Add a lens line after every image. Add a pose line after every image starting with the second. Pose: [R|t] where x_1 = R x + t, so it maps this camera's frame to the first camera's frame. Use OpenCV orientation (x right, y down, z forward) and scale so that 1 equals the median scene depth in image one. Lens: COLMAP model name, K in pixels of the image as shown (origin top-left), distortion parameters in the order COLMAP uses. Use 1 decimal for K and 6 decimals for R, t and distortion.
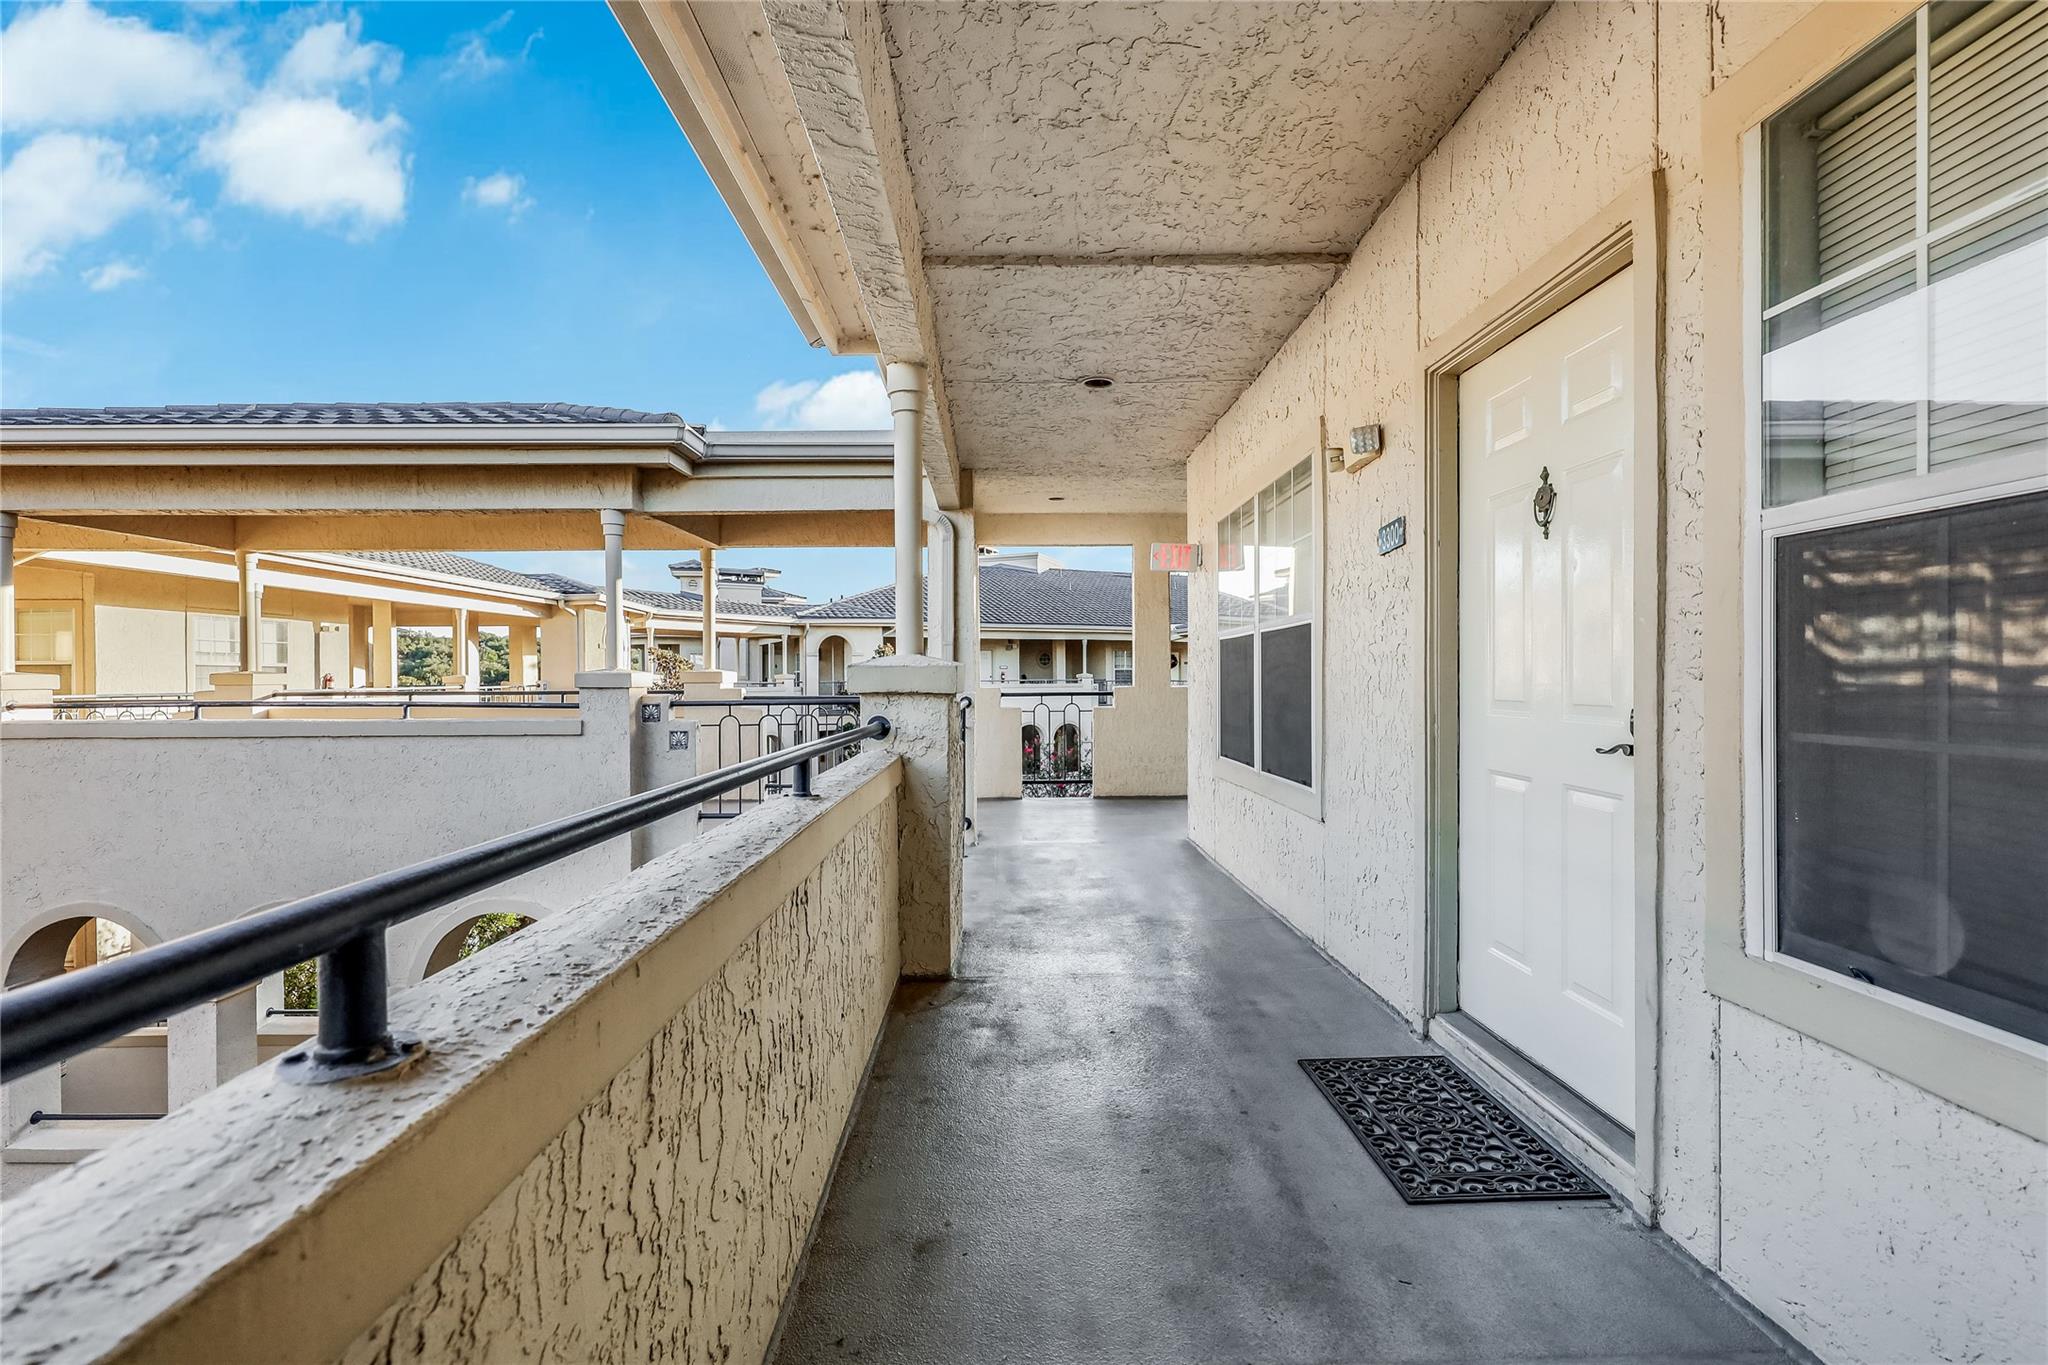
lens RADIAL K [[901.3, 0, 1014.4], [0, 901.3, 682.9], [0, 0, 1]] dist [0.001342, -0.000320]
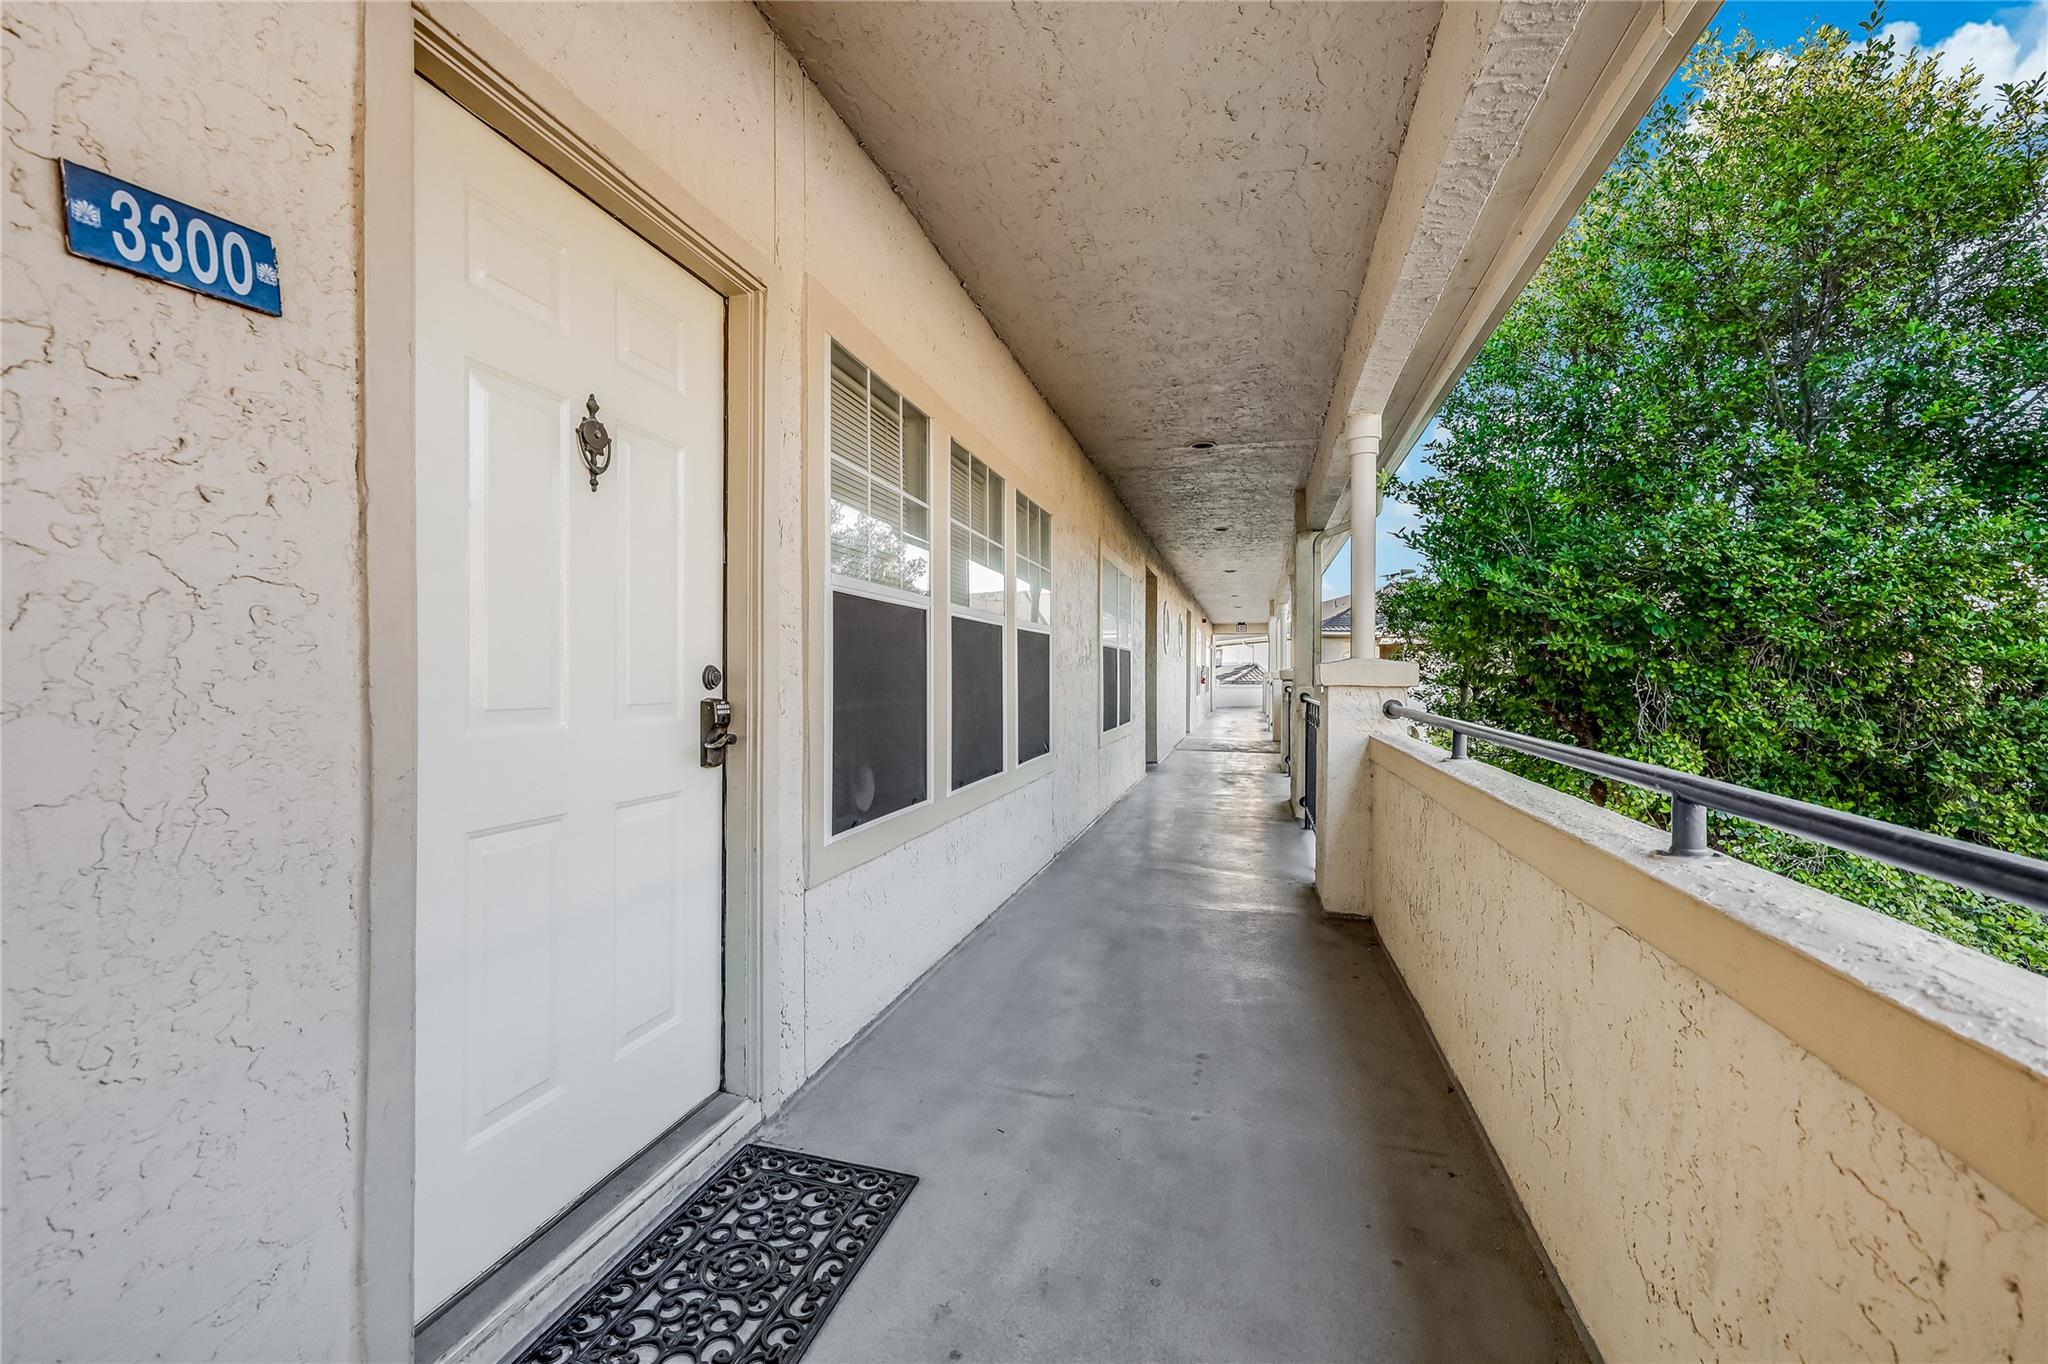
lens RADIAL K [[841.9, 0, 1018.2], [0, 841.9, 663.6], [0, 0, 1]] dist [-0.000801, 0.000172]
pose [[-0.959784, -0.002345, 0.280728, 0.045904], [-0.004423, 0.999967, -0.006769, -0.010795], [-0.280703, -0.007739, -0.959763, 1.588949]]
